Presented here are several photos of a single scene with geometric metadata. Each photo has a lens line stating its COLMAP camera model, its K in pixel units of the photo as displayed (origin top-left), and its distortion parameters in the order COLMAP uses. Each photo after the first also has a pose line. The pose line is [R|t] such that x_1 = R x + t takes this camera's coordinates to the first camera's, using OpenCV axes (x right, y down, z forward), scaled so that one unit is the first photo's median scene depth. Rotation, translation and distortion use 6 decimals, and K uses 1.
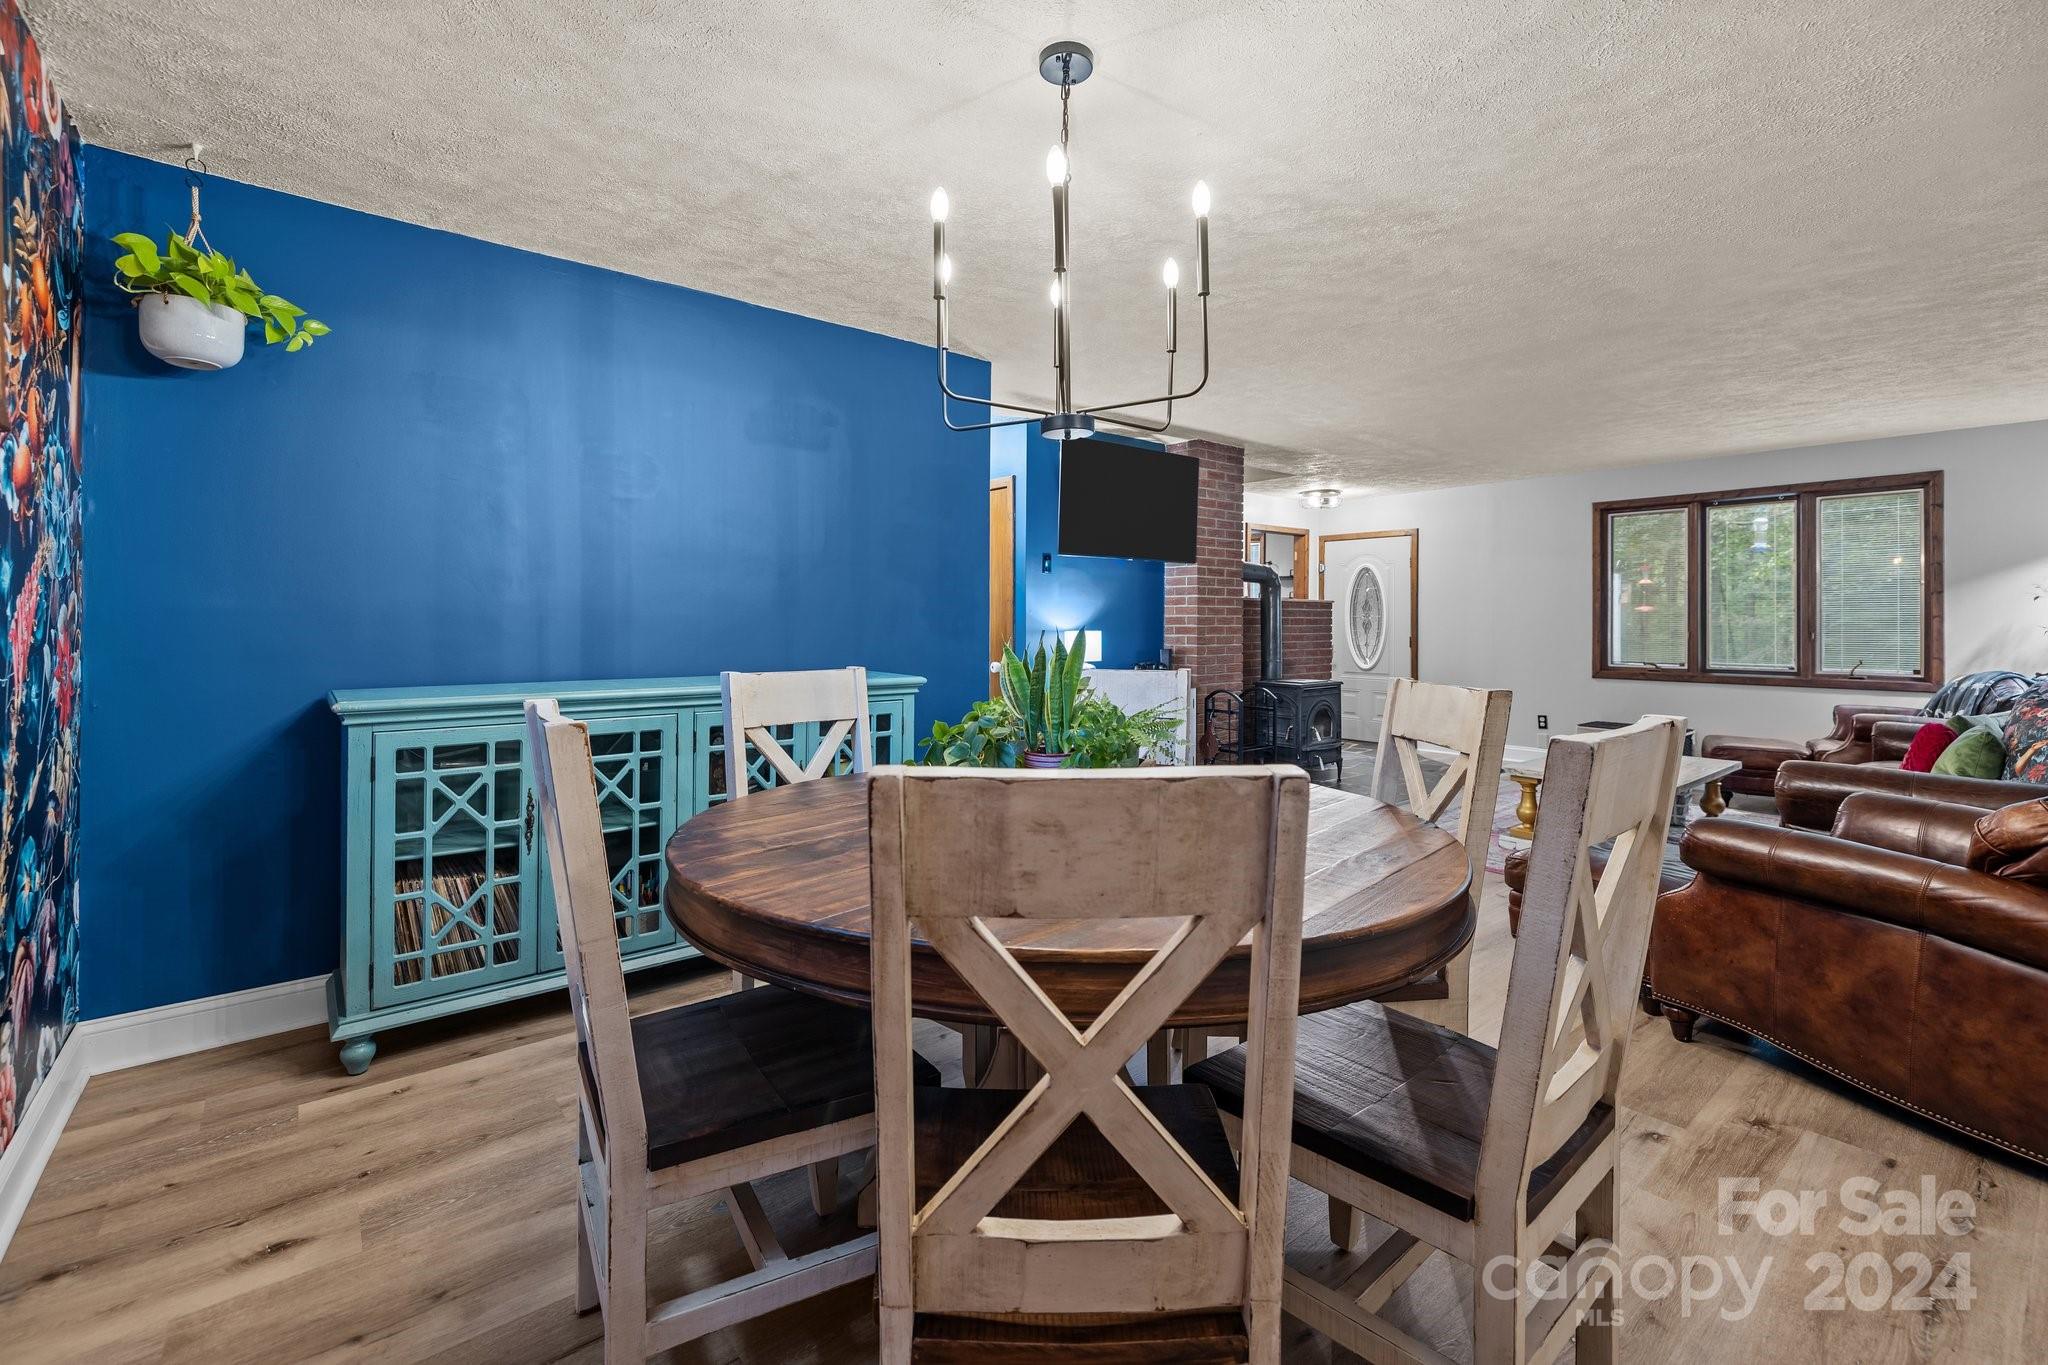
lens RADIAL K [[873.5, 0, 1008.3], [0, 873.5, 616.9], [0, 0, 1]] dist [-0.000560, -0.000472]
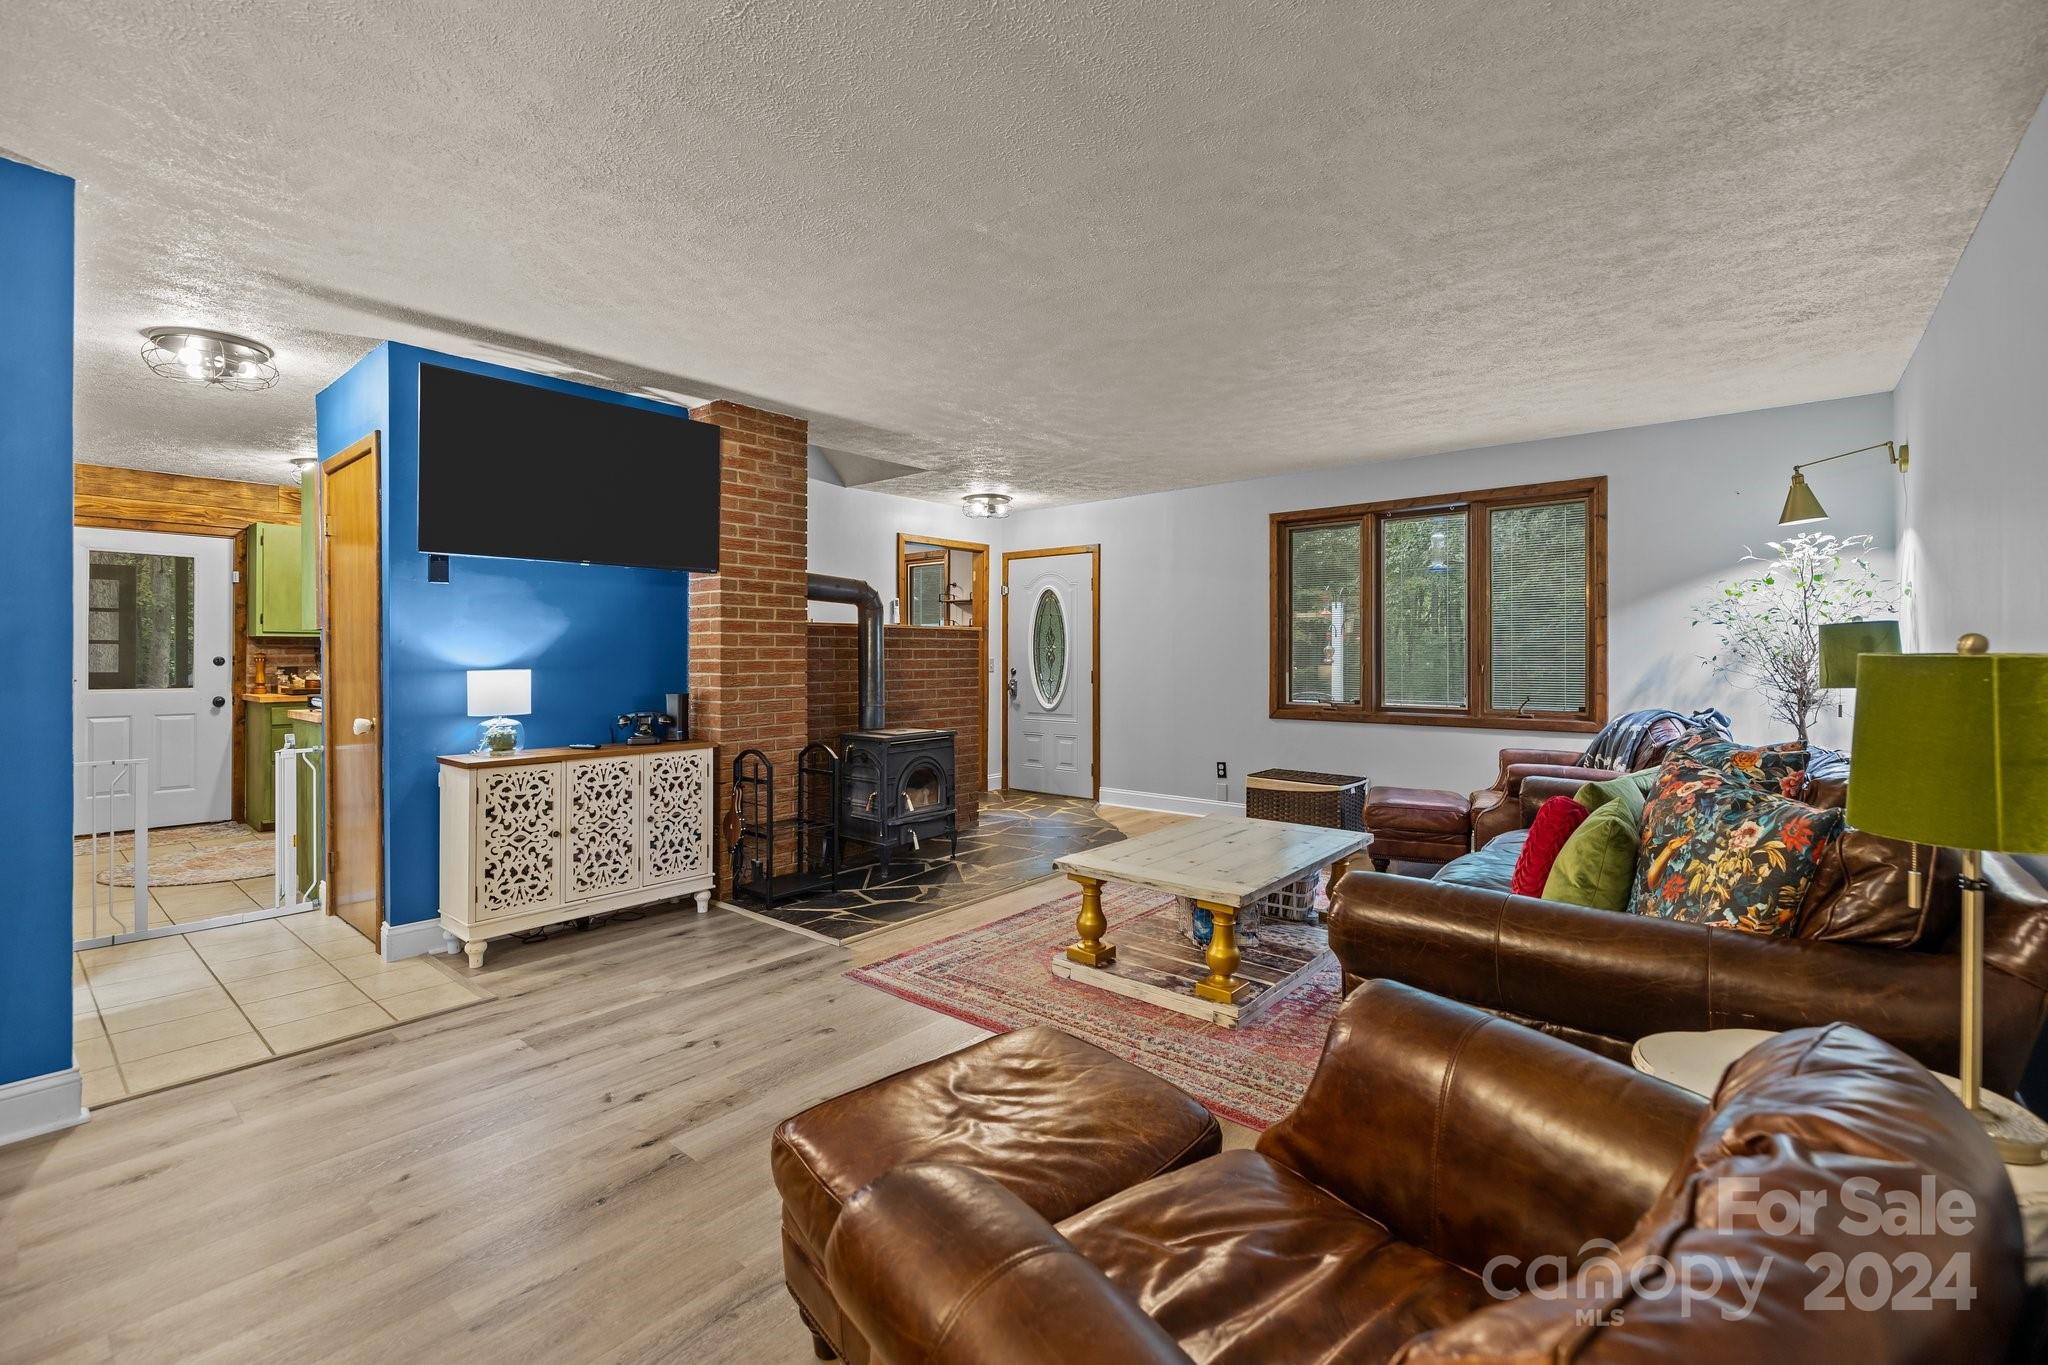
lens RADIAL K [[871.4, 0, 1015.2], [0, 871.4, 653.6], [0, 0, 1]] dist [-0.000270, 0.000177]
pose [[0.981526, -0.003964, 0.191286, 0.307934], [0.003079, 0.999983, 0.004922, 0.001608], [-0.191302, -0.004243, 0.981522, 0.245923]]
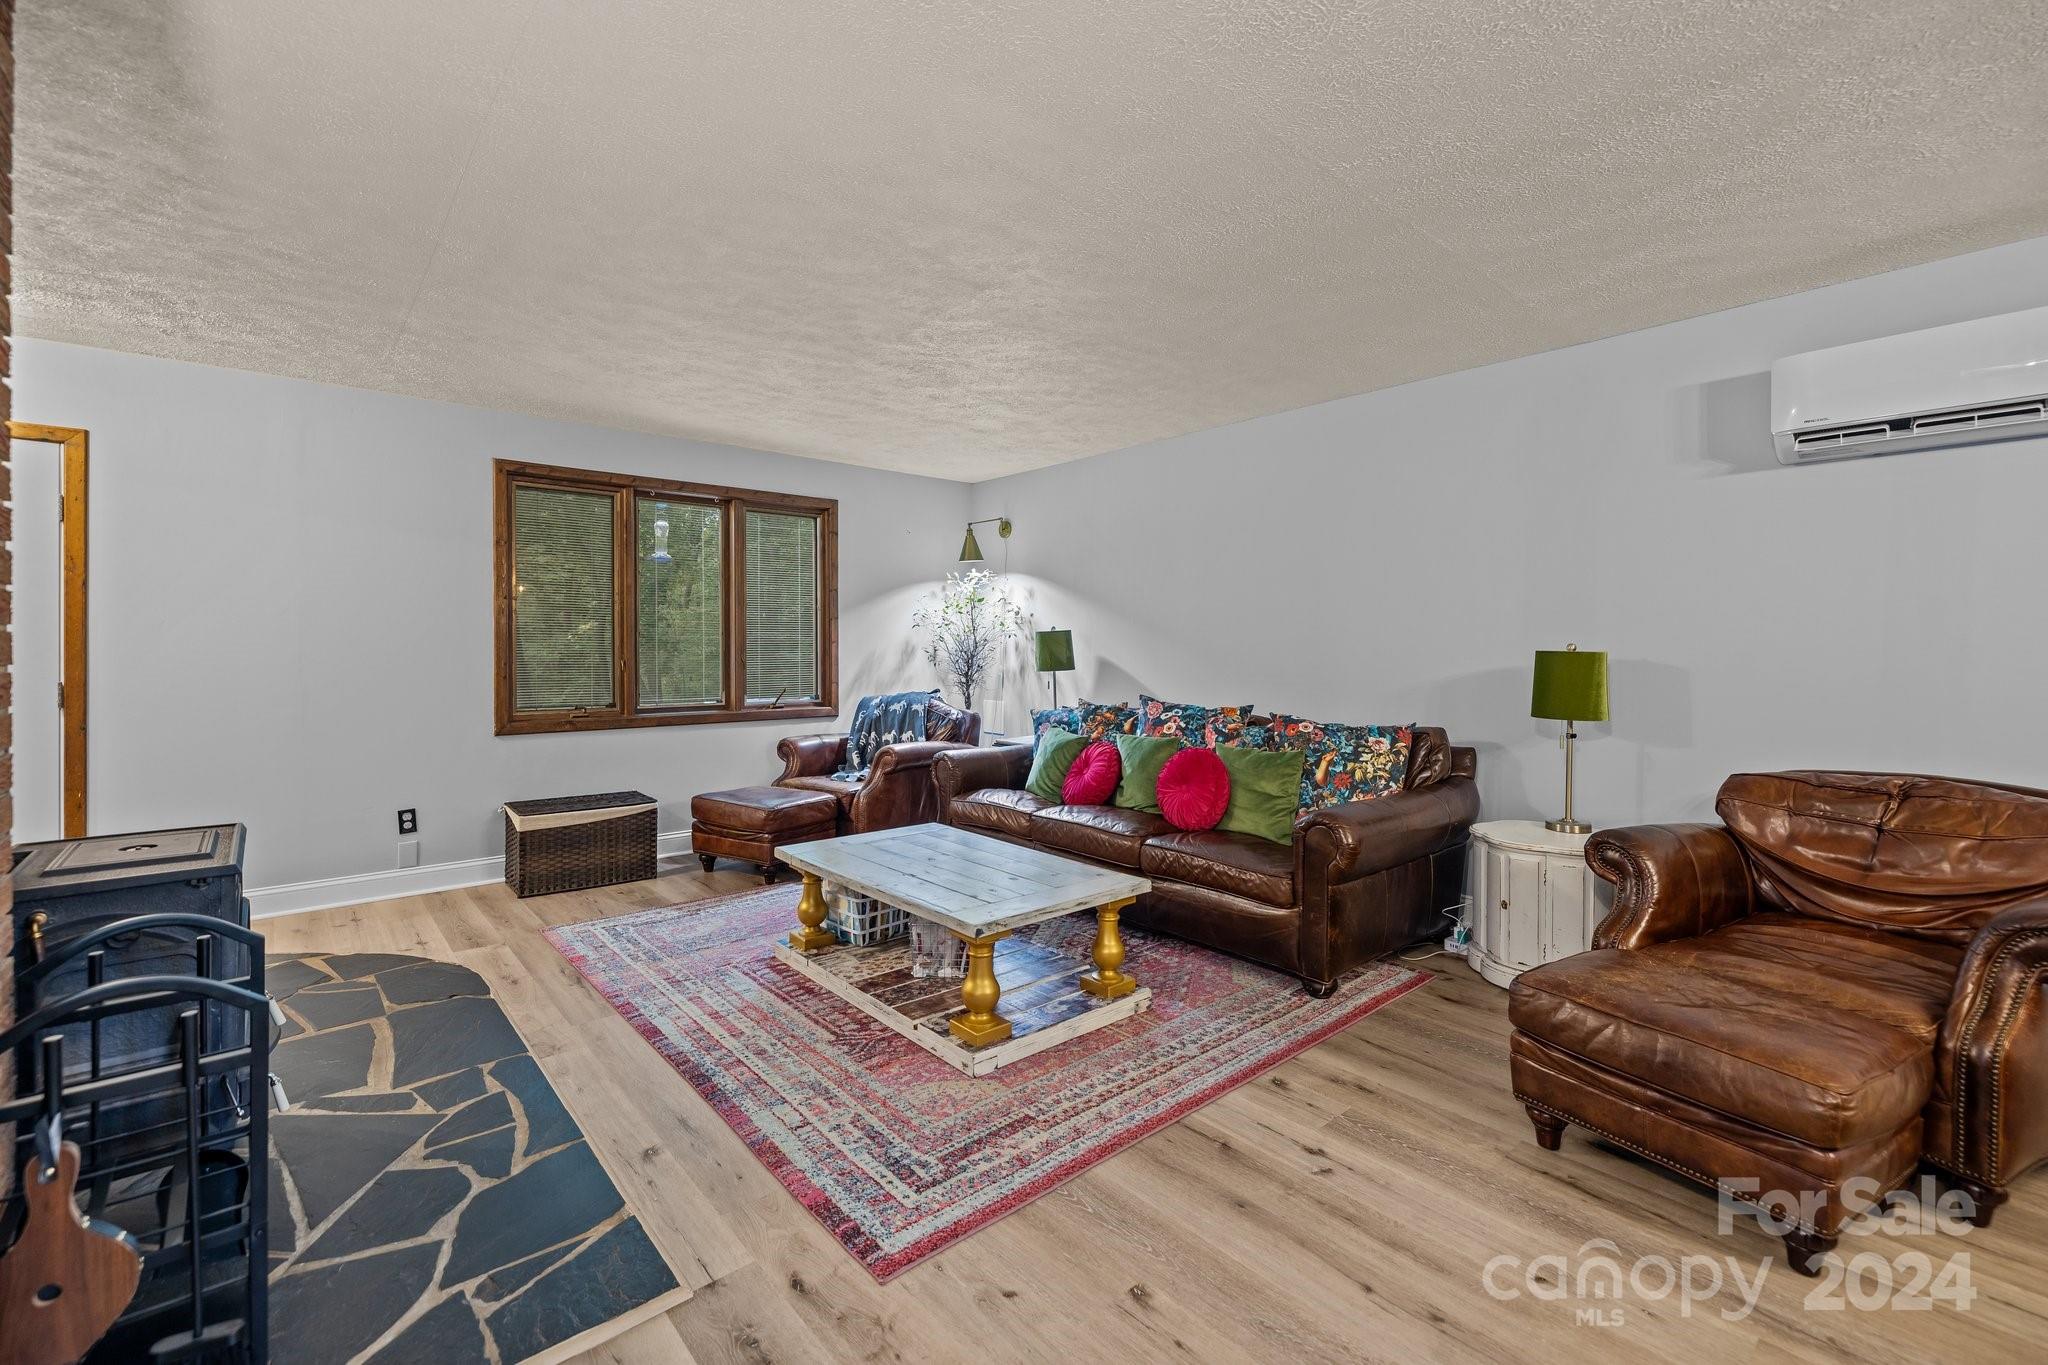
lens RADIAL K [[871.4, 0, 1015.2], [0, 871.4, 653.6], [0, 0, 1]] dist [-0.000270, 0.000177]
pose [[-0.034924, -0.007278, 0.999363, 0.030947], [-0.007379, 0.999948, 0.007024, 0.003700], [-0.999363, -0.007129, -0.034975, 0.768176]]
